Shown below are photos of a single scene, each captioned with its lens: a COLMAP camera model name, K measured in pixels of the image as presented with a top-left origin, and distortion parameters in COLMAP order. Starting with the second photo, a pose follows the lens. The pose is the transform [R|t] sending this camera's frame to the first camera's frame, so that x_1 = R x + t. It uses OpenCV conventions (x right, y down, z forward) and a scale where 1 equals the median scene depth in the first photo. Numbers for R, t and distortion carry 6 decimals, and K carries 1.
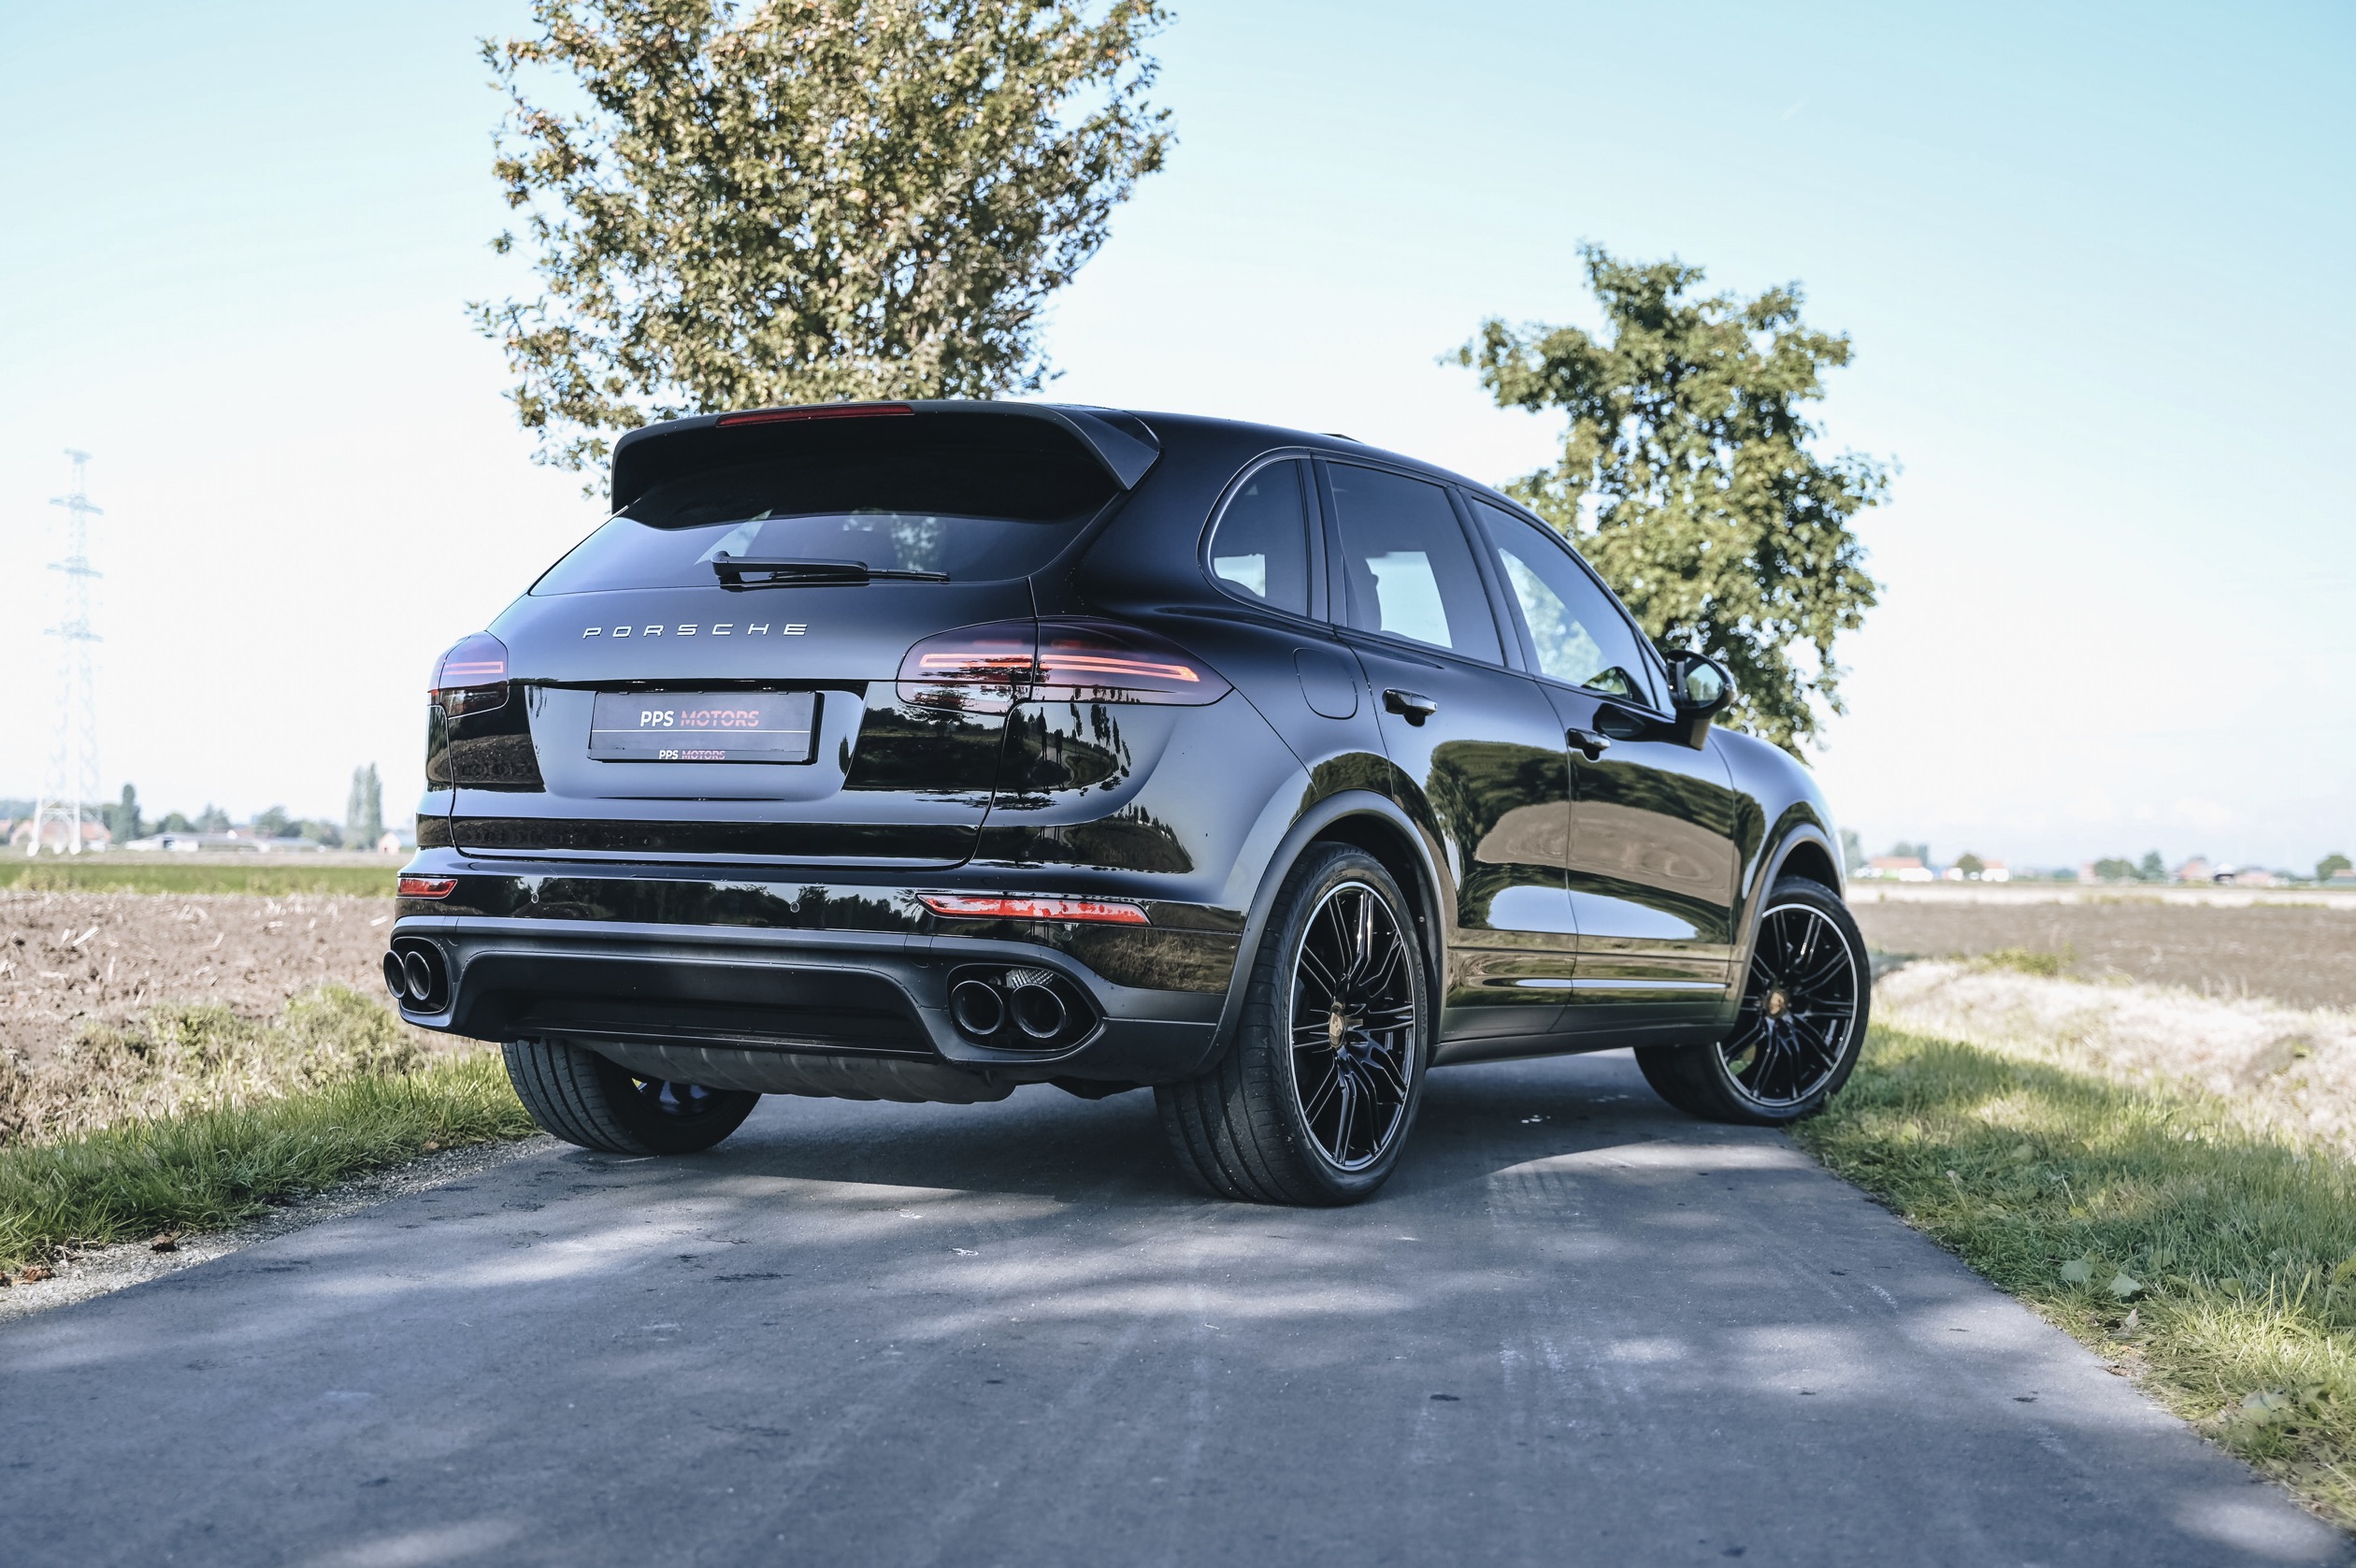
lens RADIAL K [[2966.6, 0, 1176.3], [0, 2966.6, 777.3], [0, 0, 1]] dist [0.010153, 0.000000]
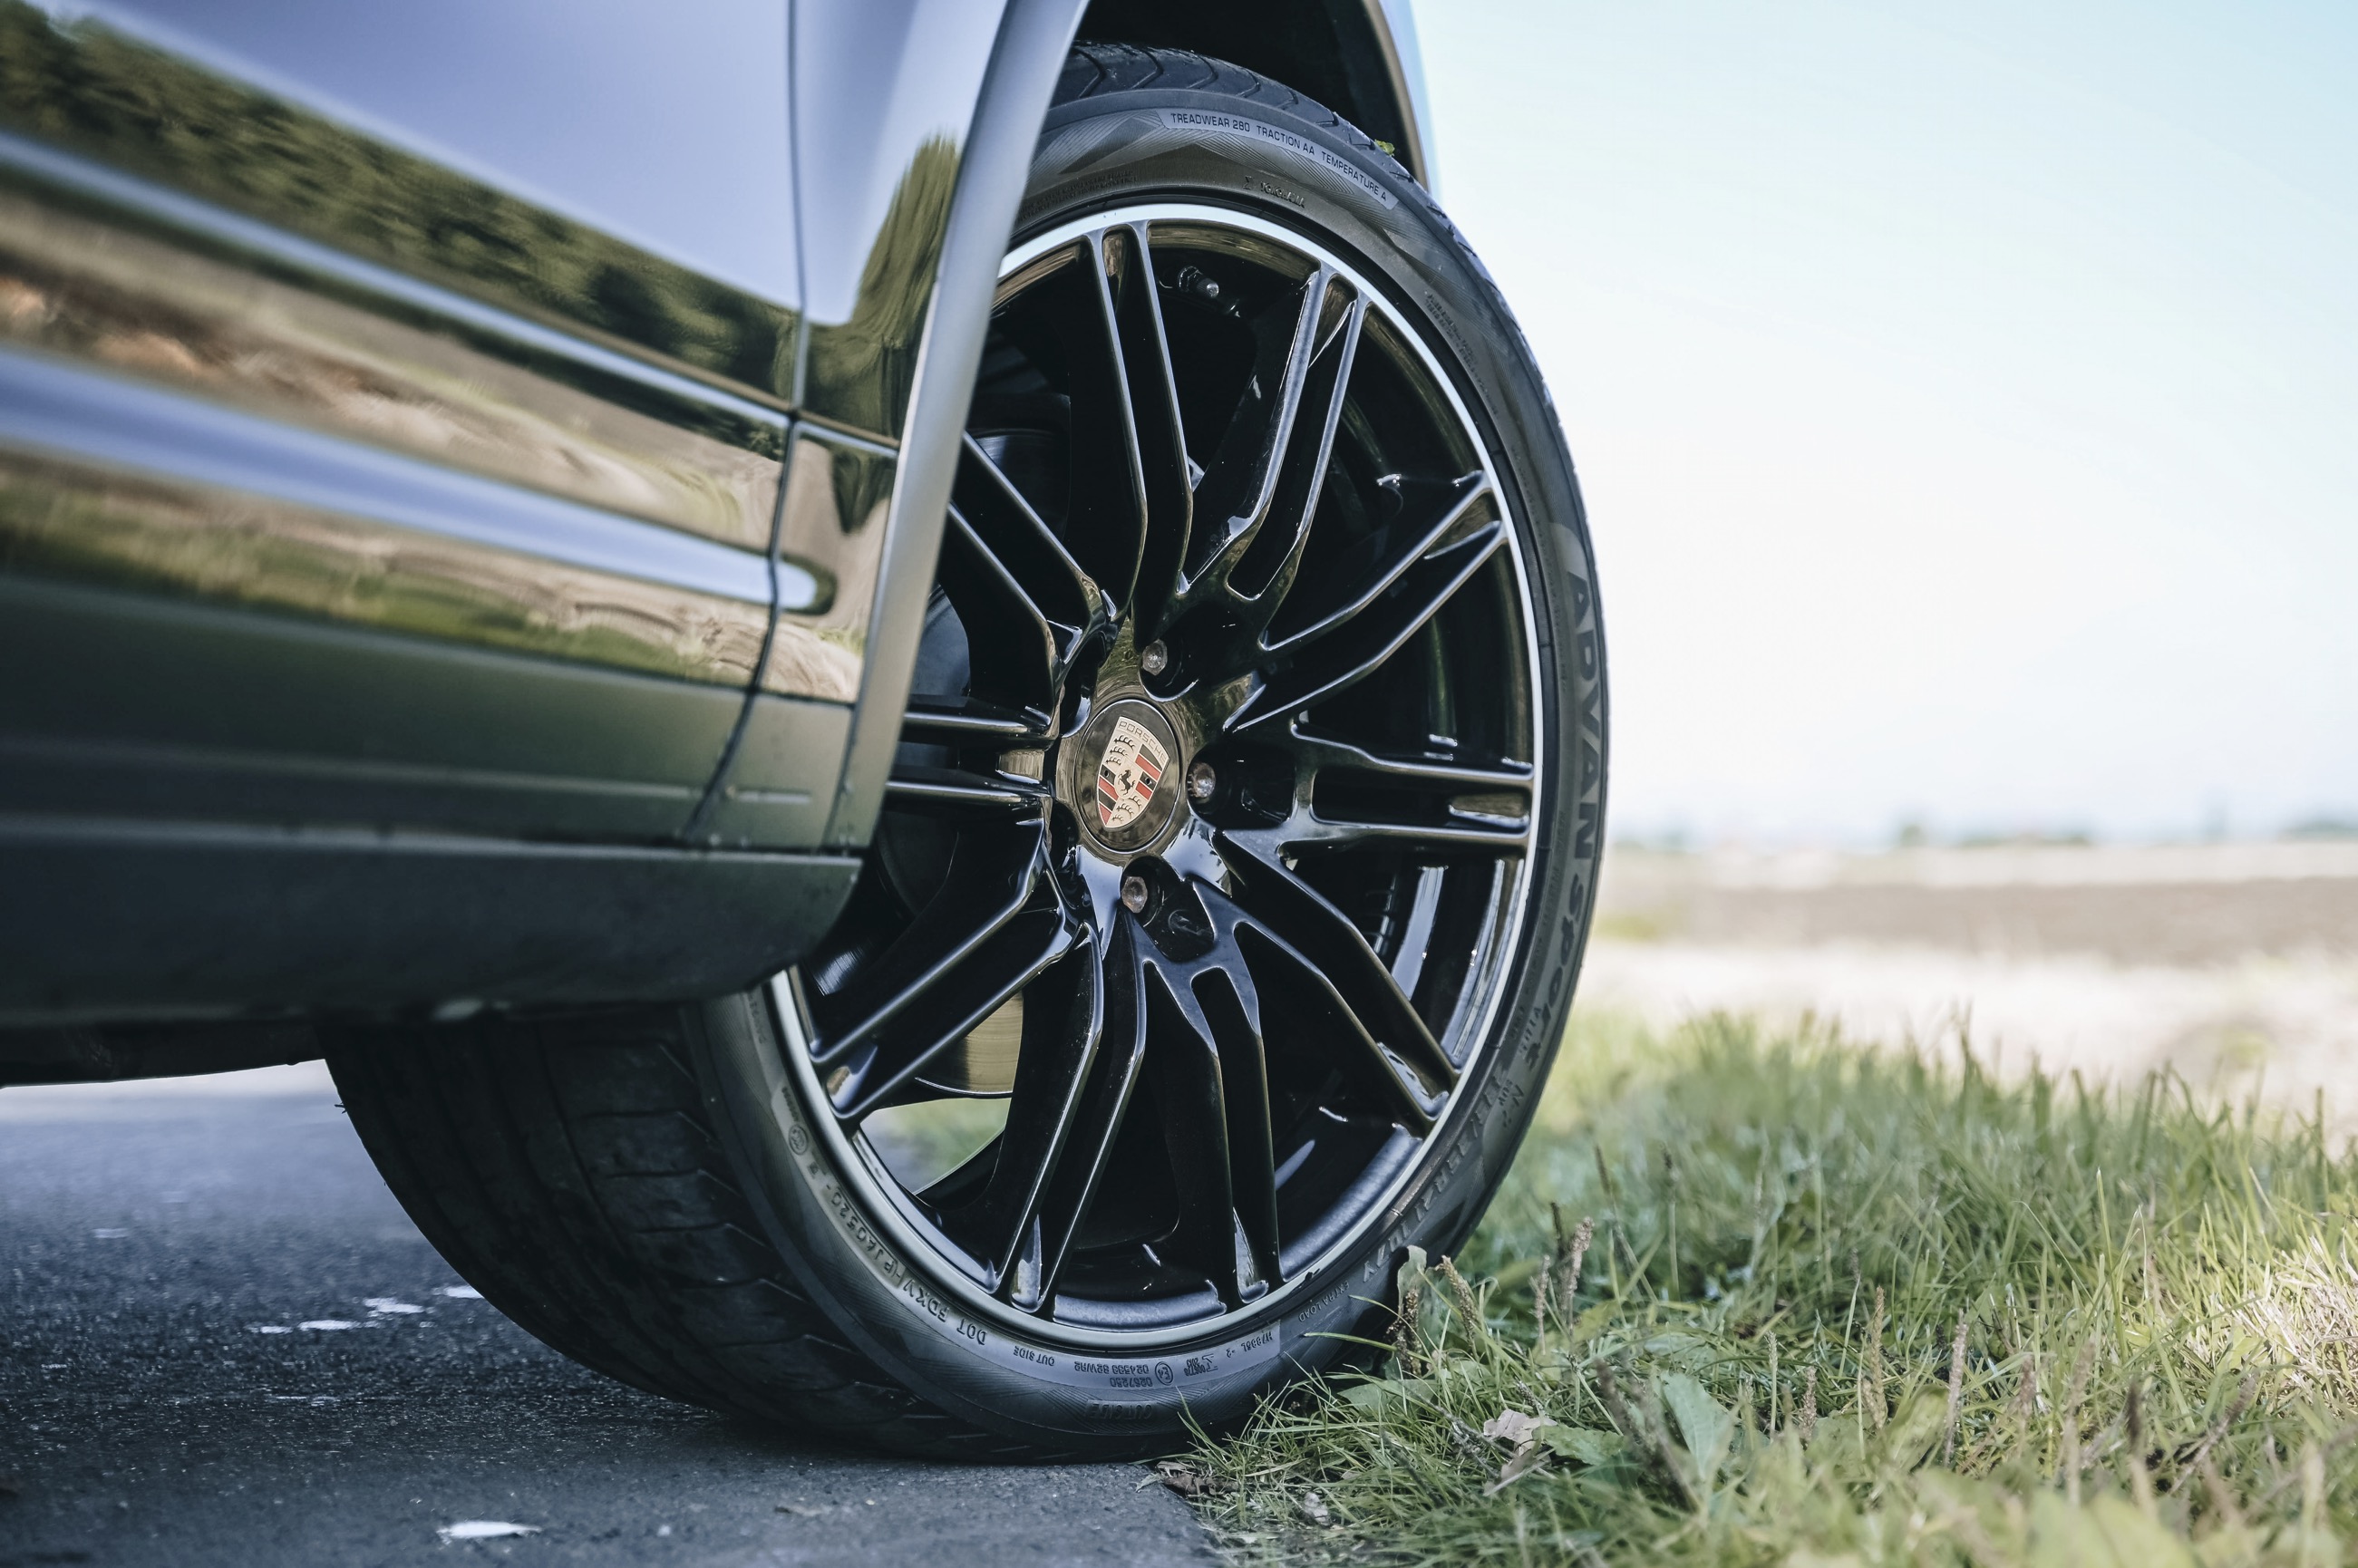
lens RADIAL K [[4120.0, 0, 1179.9], [0, 4120.0, 783.9], [0, 0, 1]] dist [0.005374, 0.000000]
pose [[0.976425, -0.034577, 0.213071, 0.191434], [0.031602, 0.999350, 0.017355, 0.091201], [-0.213533, -0.010213, 0.976883, 0.952240]]
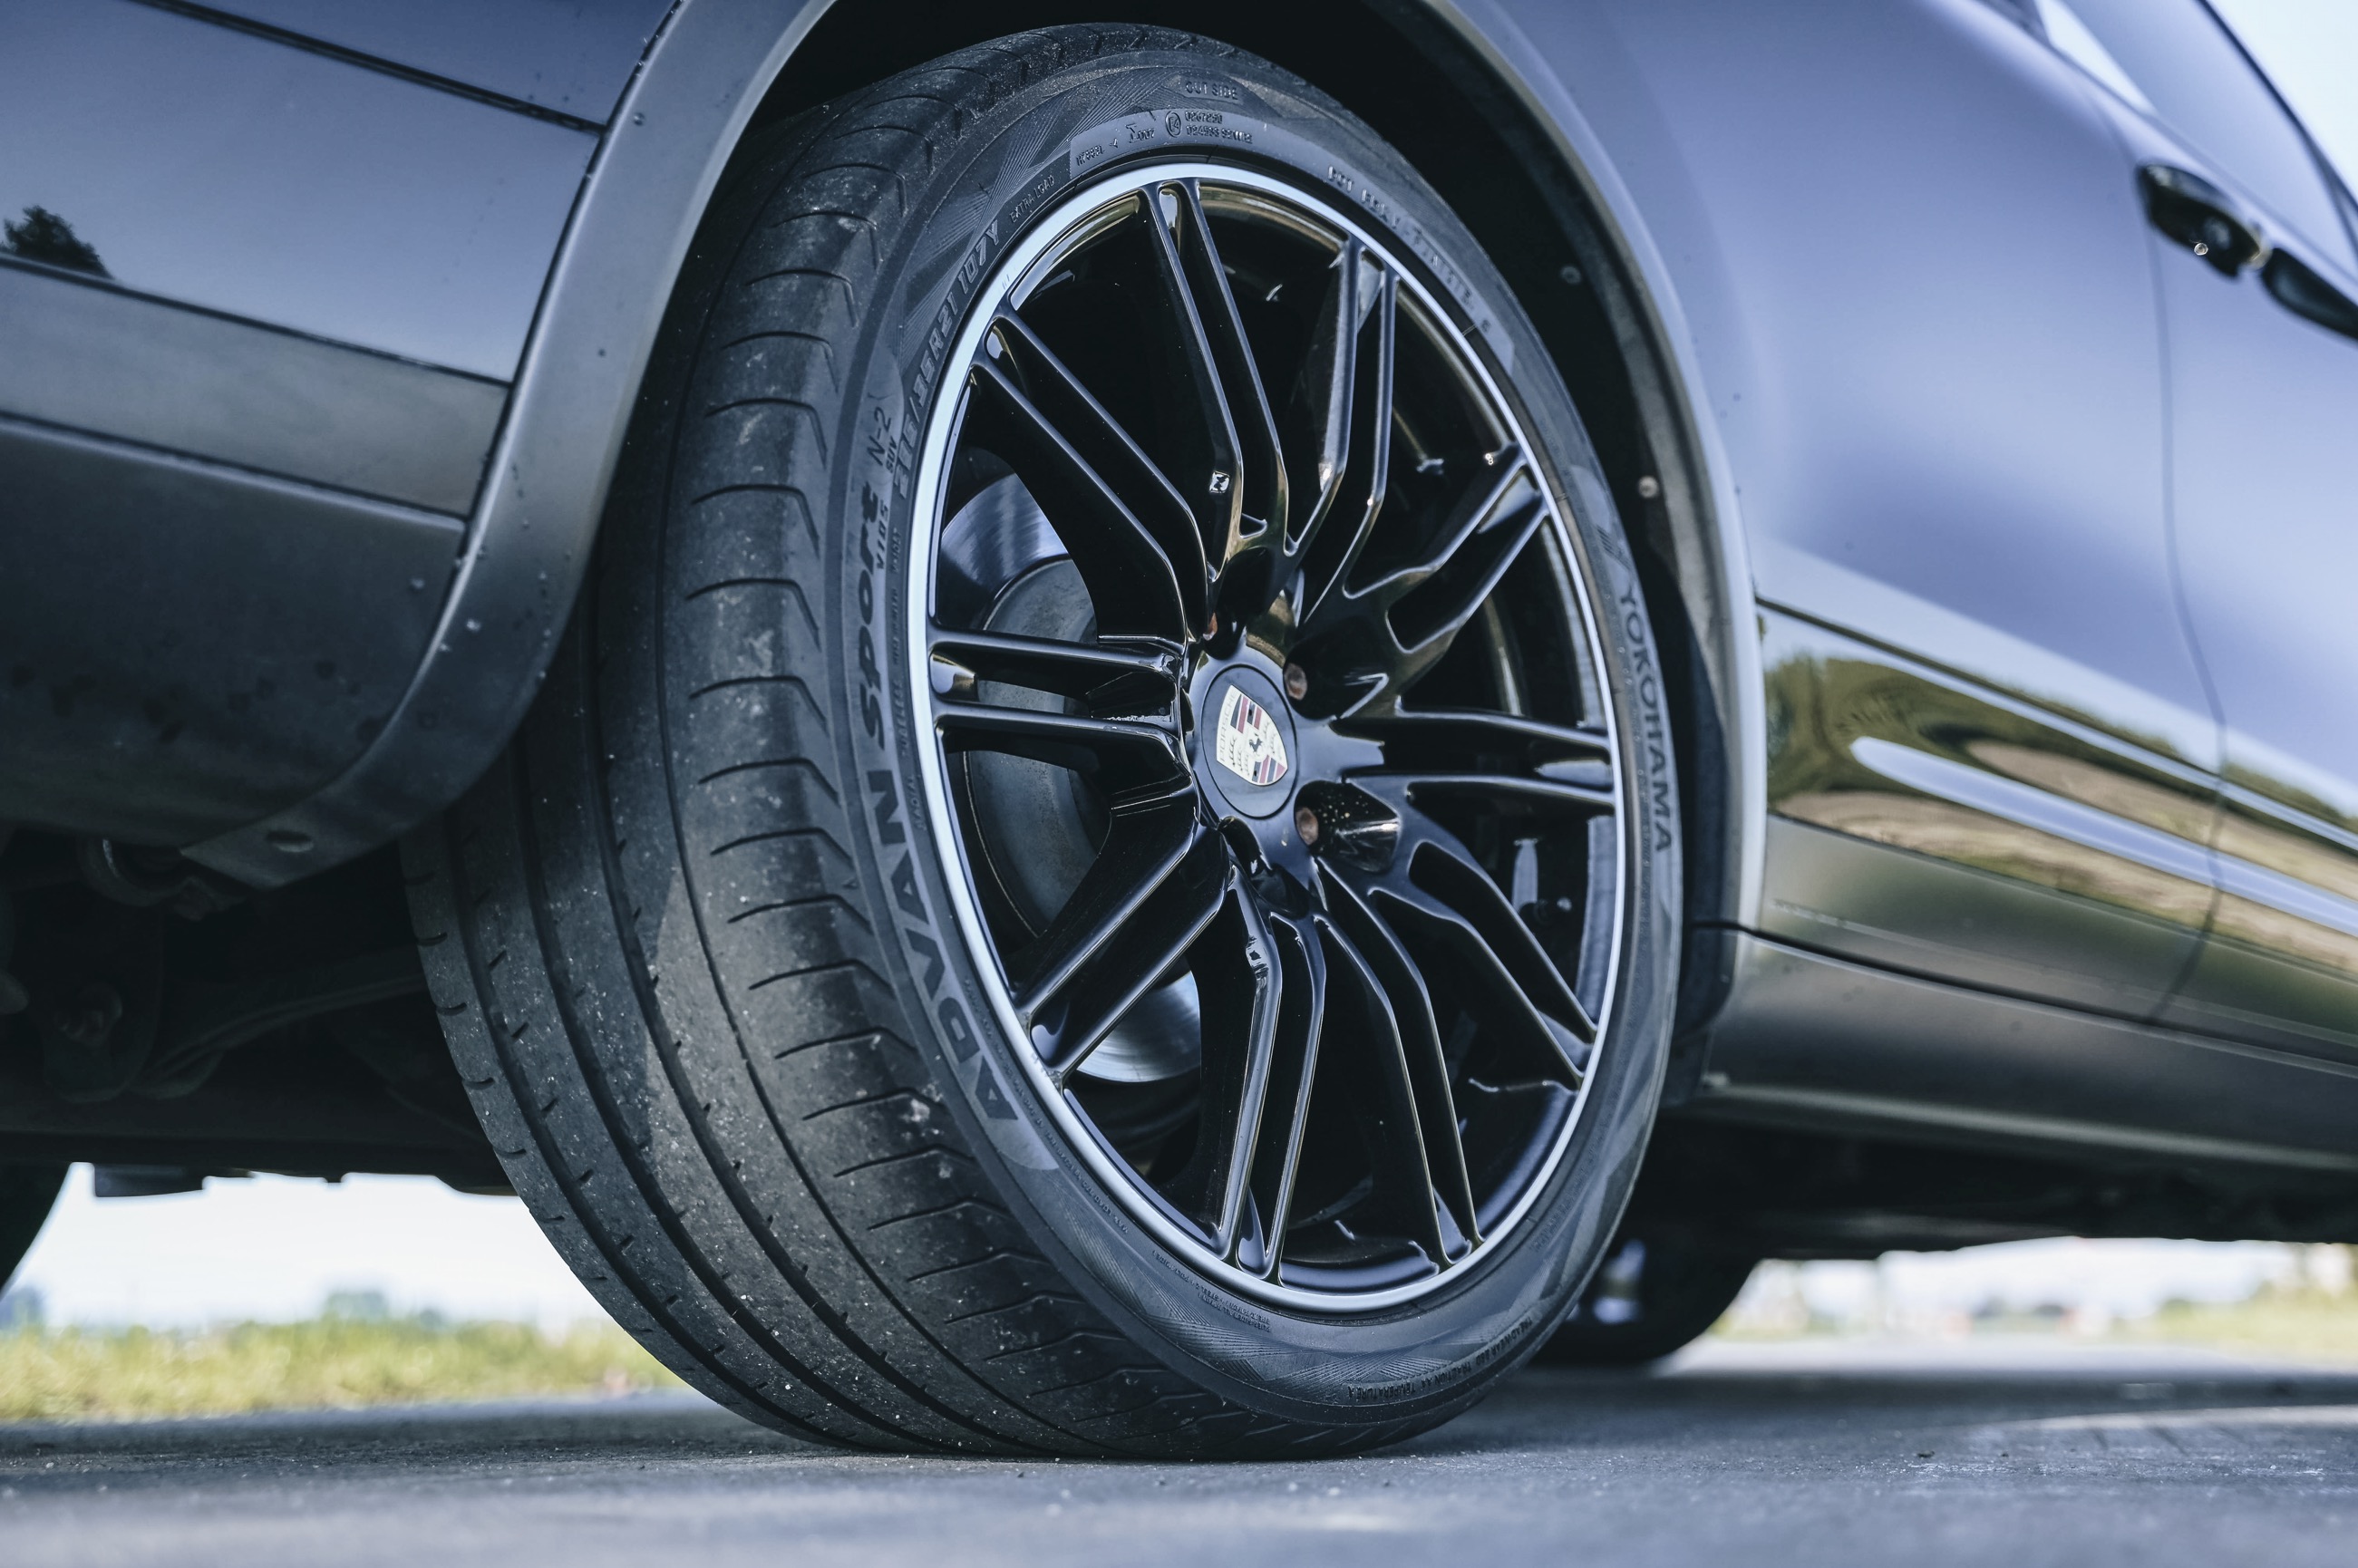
lens RADIAL K [[3221.2, 0, 1177.1], [0, 3221.2, 776.9], [0, 0, 1]] dist [-0.000961, 0.000000]
pose [[0.983091, -0.063599, -0.171716, 0.089300], [0.036679, 0.987136, -0.155618, 0.121678], [0.179404, 0.146688, 0.972778, 0.691472]]
